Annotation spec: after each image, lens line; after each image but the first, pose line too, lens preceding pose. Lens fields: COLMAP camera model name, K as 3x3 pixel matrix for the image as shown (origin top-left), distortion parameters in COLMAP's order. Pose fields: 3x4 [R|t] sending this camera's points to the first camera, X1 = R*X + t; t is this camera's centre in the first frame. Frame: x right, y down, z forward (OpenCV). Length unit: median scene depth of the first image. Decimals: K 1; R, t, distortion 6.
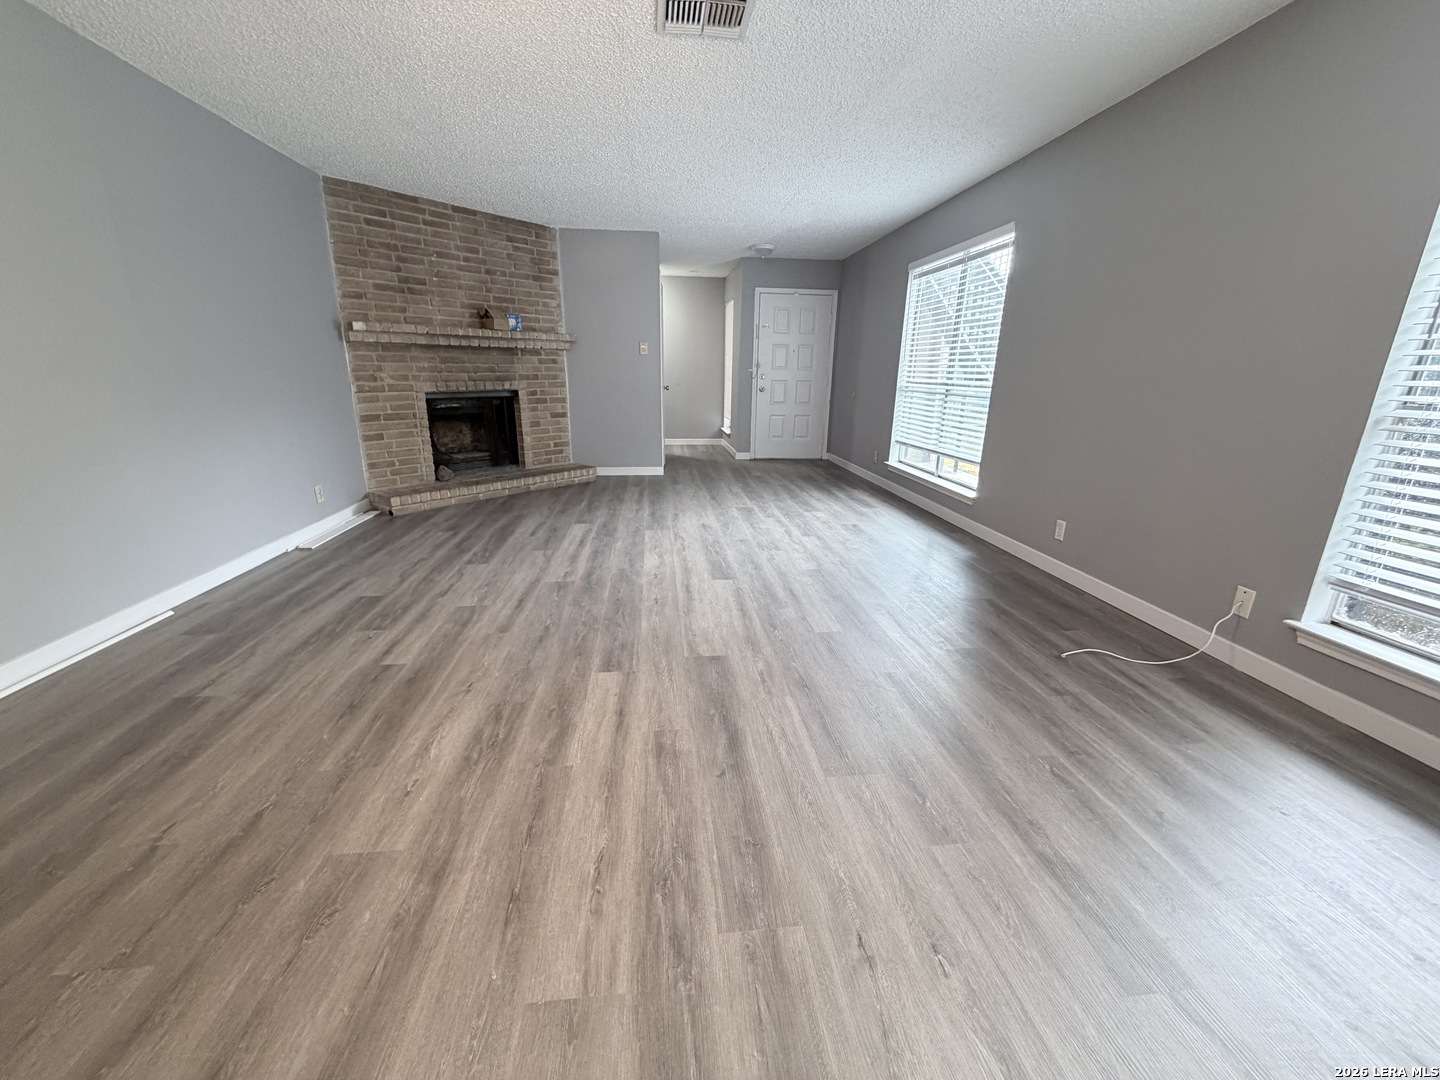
lens RADIAL K [[574.6, 0, 714.4], [0, 574.6, 541.2], [0, 0, 1]] dist [-0.000914, 0.000825]
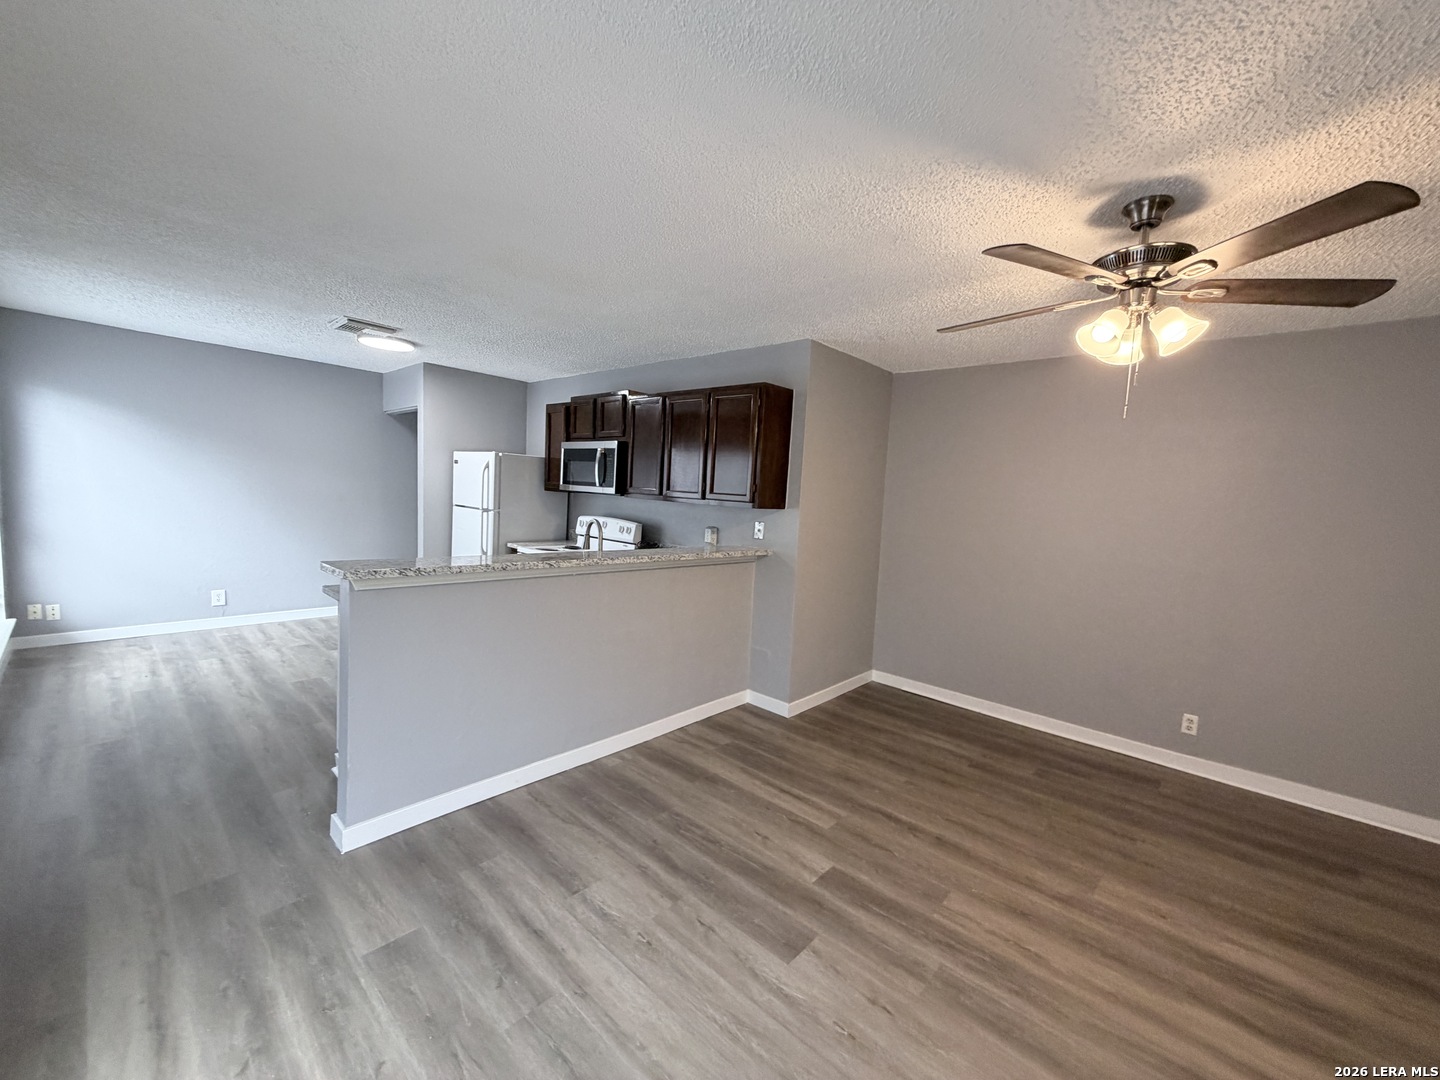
lens RADIAL K [[574.6, 0, 714.4], [0, 574.6, 541.2], [0, 0, 1]] dist [-0.000914, 0.000825]
pose [[-0.746780, 0.004684, -0.665054, 0.365123], [-0.241531, 0.929791, 0.277761, -0.157667], [0.619663, 0.368057, -0.693219, 0.317155]]
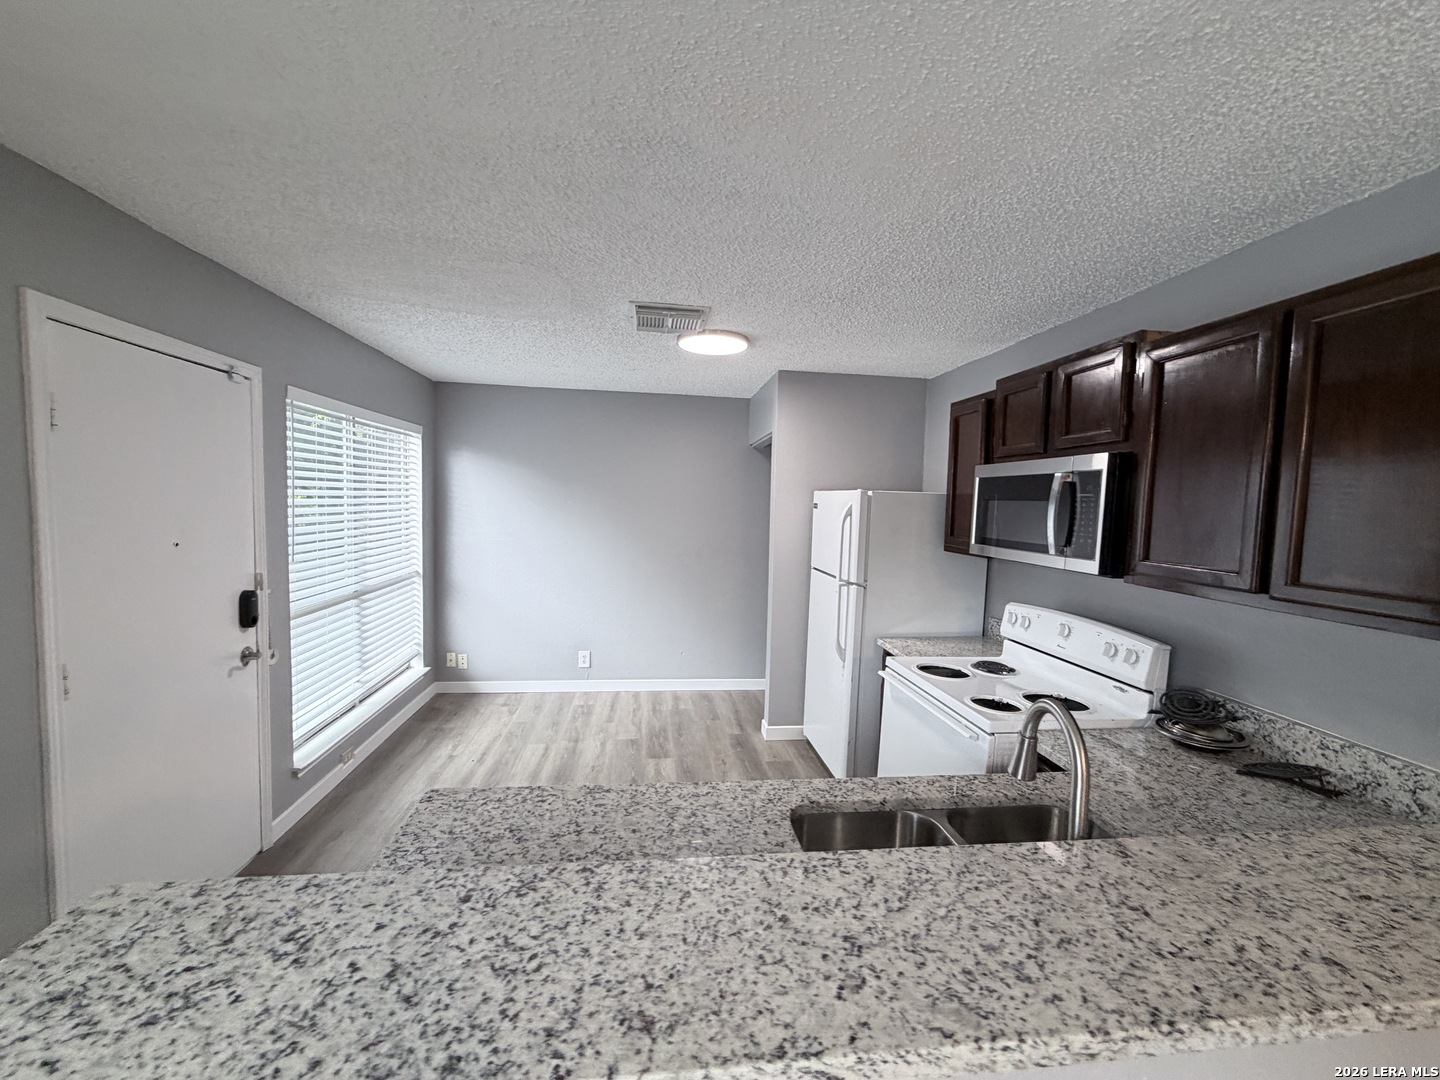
lens RADIAL K [[574.6, 0, 714.4], [0, 574.6, 541.2], [0, 0, 1]] dist [-0.000914, 0.000825]
pose [[-0.999041, -0.039771, -0.018329, 0.149167], [-0.043614, 0.941335, 0.334643, -0.078643], [0.003945, 0.335121, -0.942167, -0.075253]]
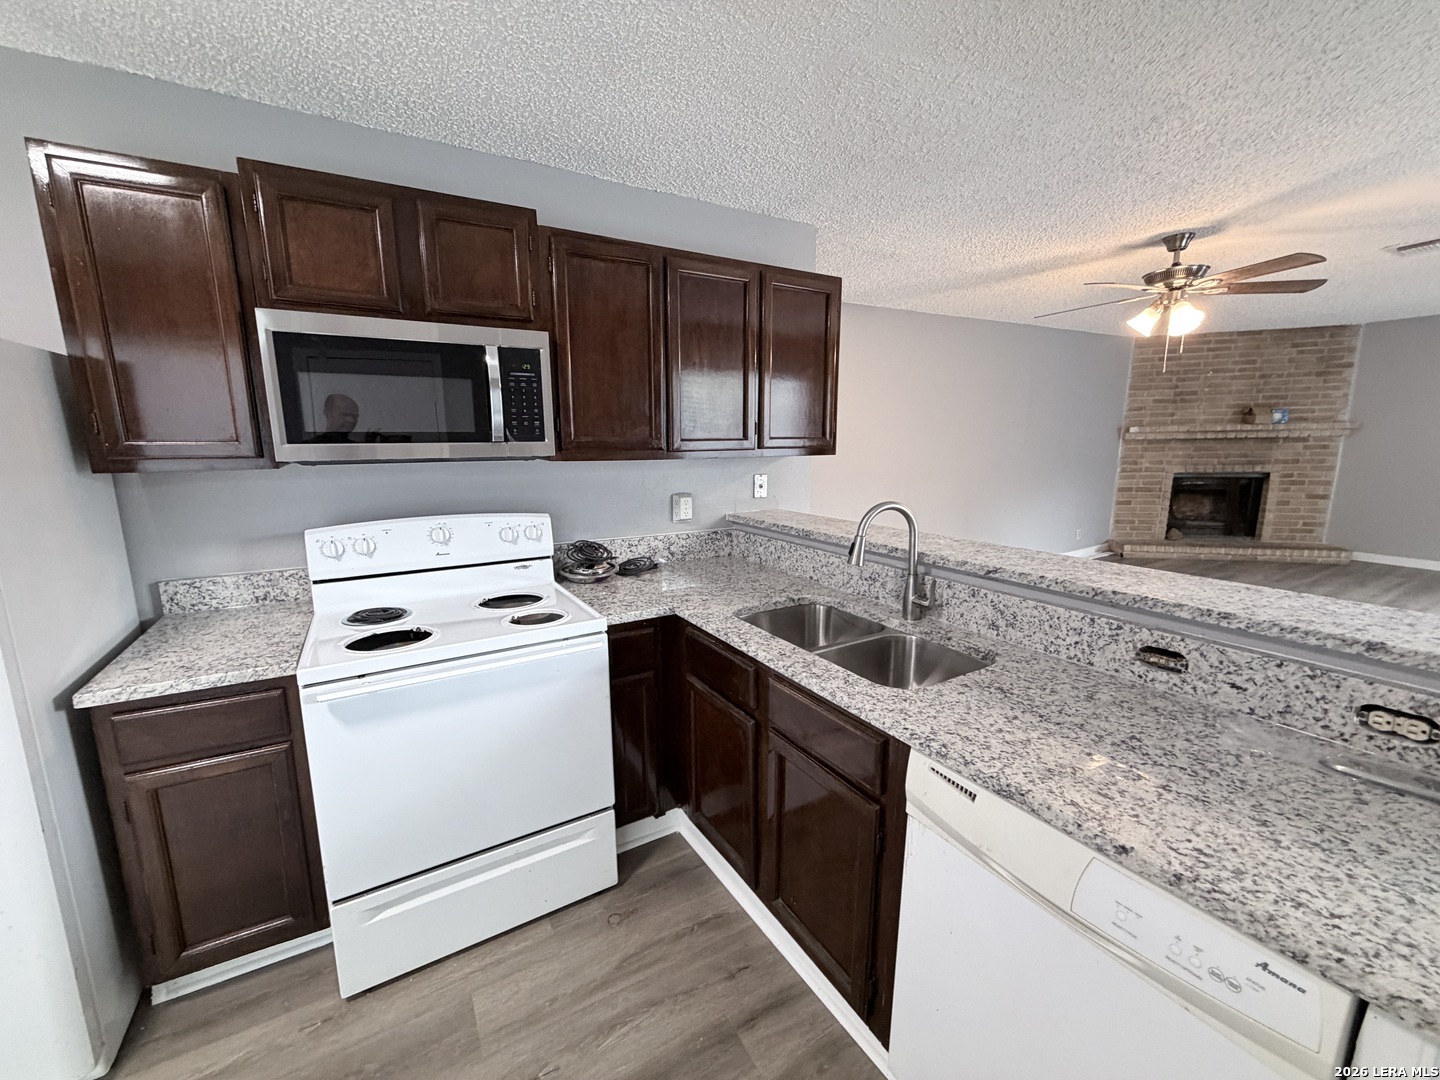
lens RADIAL K [[574.6, 0, 714.4], [0, 574.6, 541.2], [0, 0, 1]] dist [-0.000914, 0.000825]
pose [[0.405131, 0.153250, -0.901323, 0.296640], [-0.236300, 0.969906, 0.058697, 0.069683], [0.883194, 0.189202, 0.429152, -0.495103]]
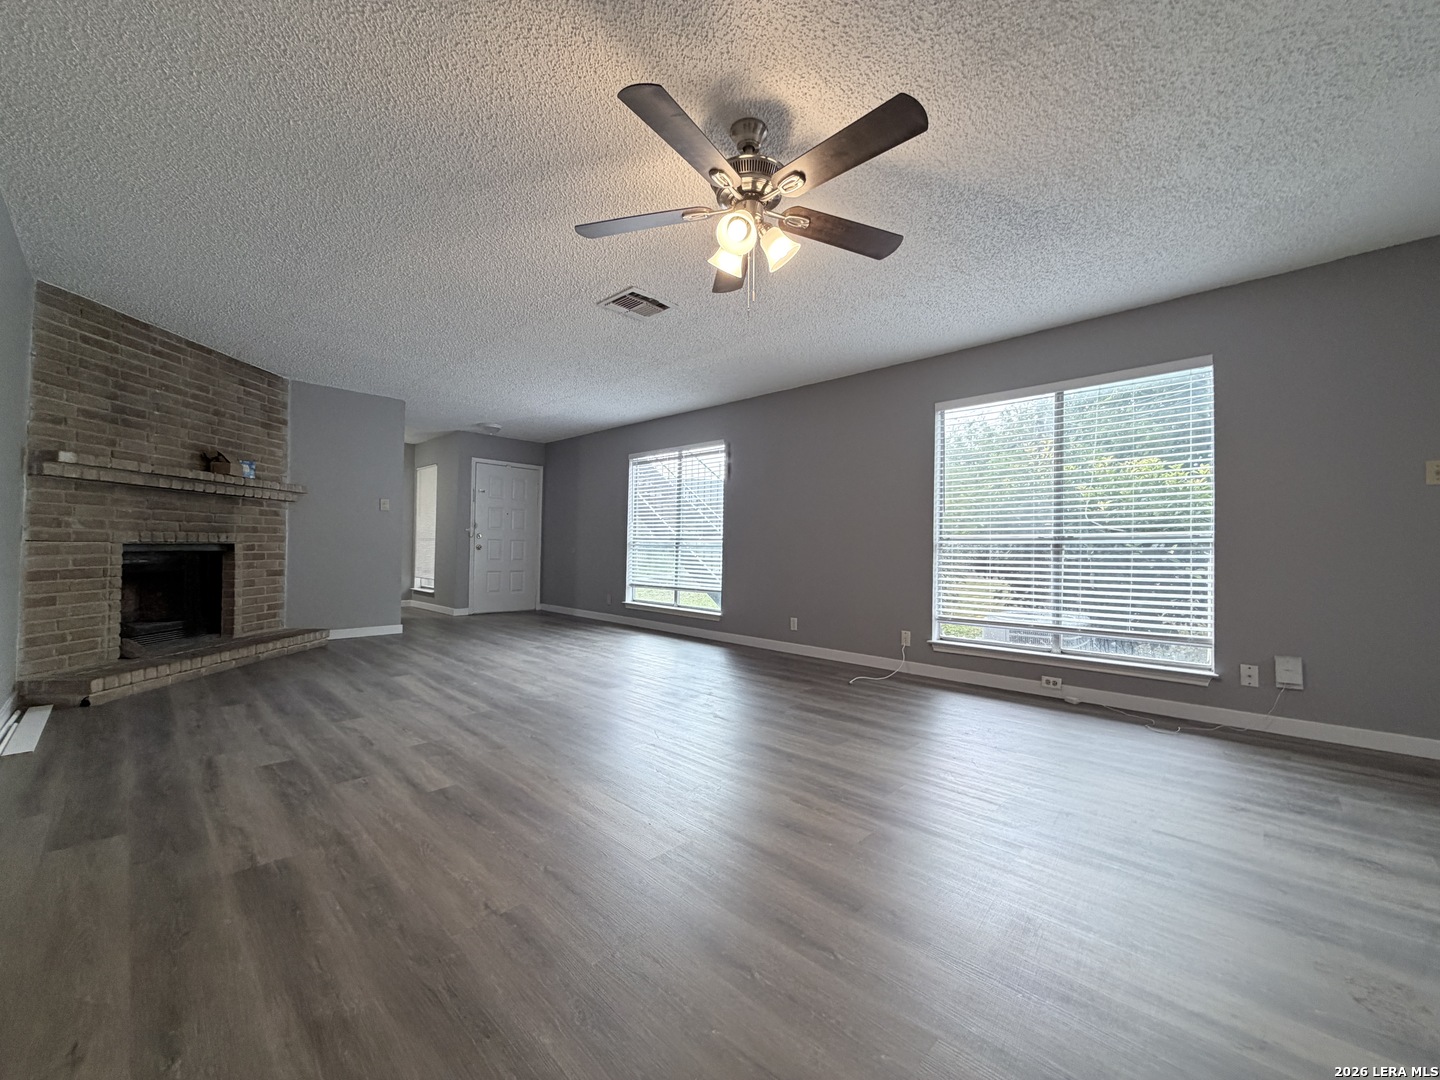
lens RADIAL K [[574.6, 0, 714.4], [0, 574.6, 541.2], [0, 0, 1]] dist [-0.000914, 0.000825]
pose [[0.768181, 0.007473, 0.640189, -0.396931], [0.175646, 0.959105, -0.221958, 0.051453], [-0.615668, 0.282951, 0.735454, -0.063102]]
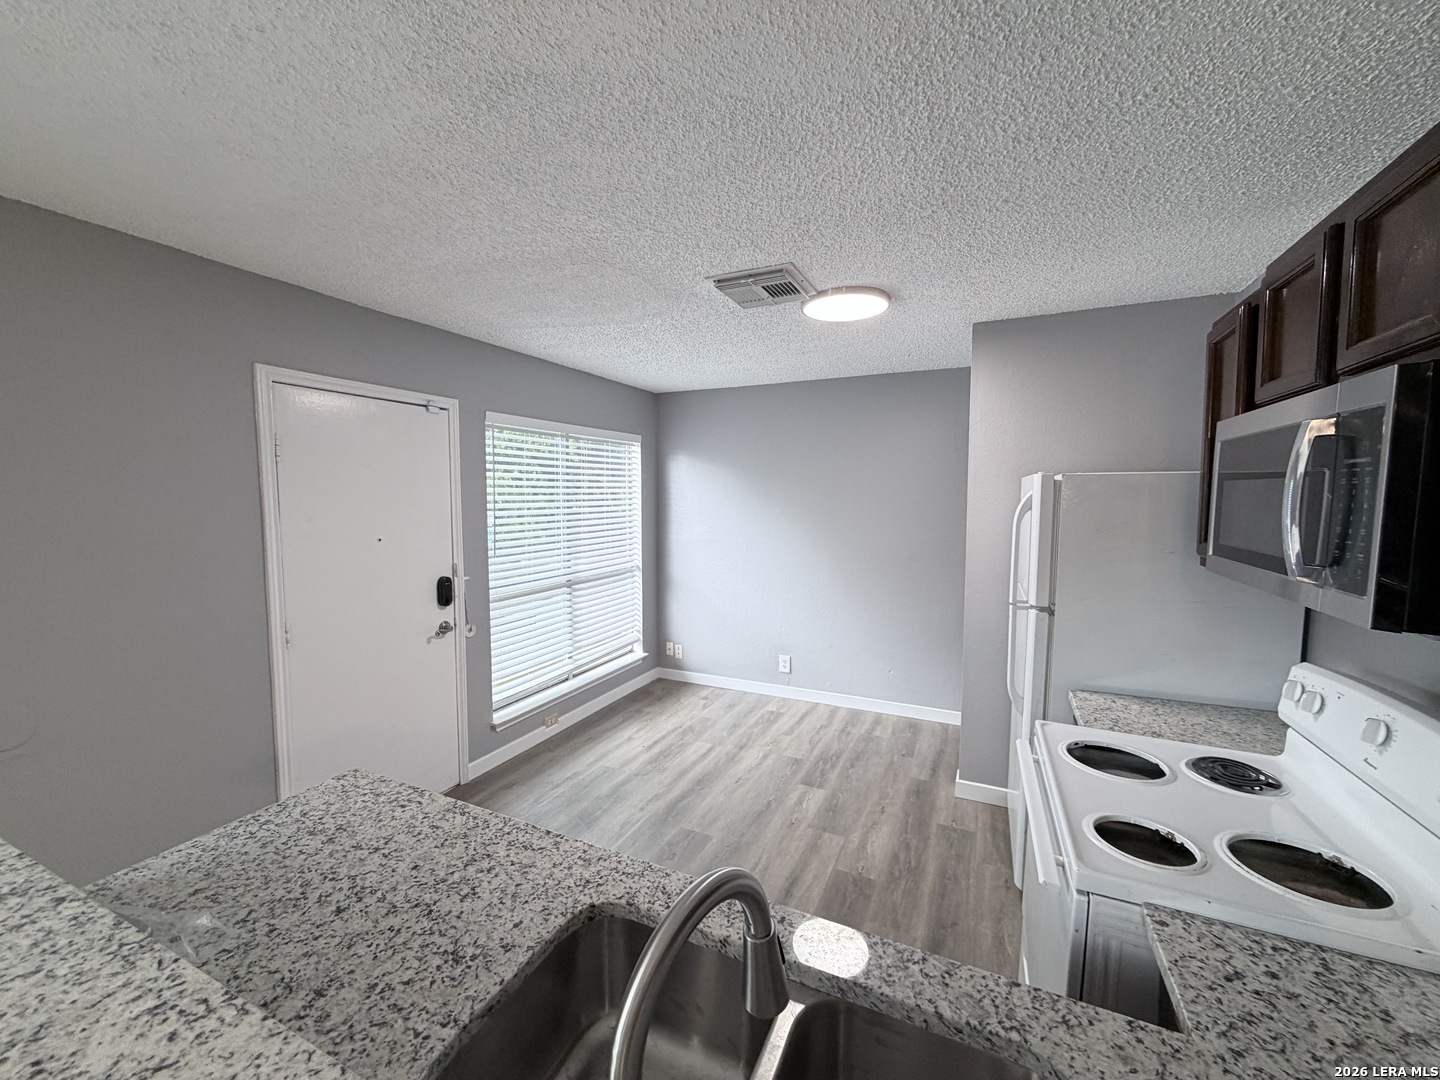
lens RADIAL K [[574.6, 0, 714.4], [0, 574.6, 541.2], [0, 0, 1]] dist [-0.000914, 0.000825]
pose [[-0.852533, -0.053746, 0.519903, -0.034503], [0.130646, 0.941211, 0.311533, -0.048801], [-0.506082, 0.333515, -0.795392, -0.192148]]
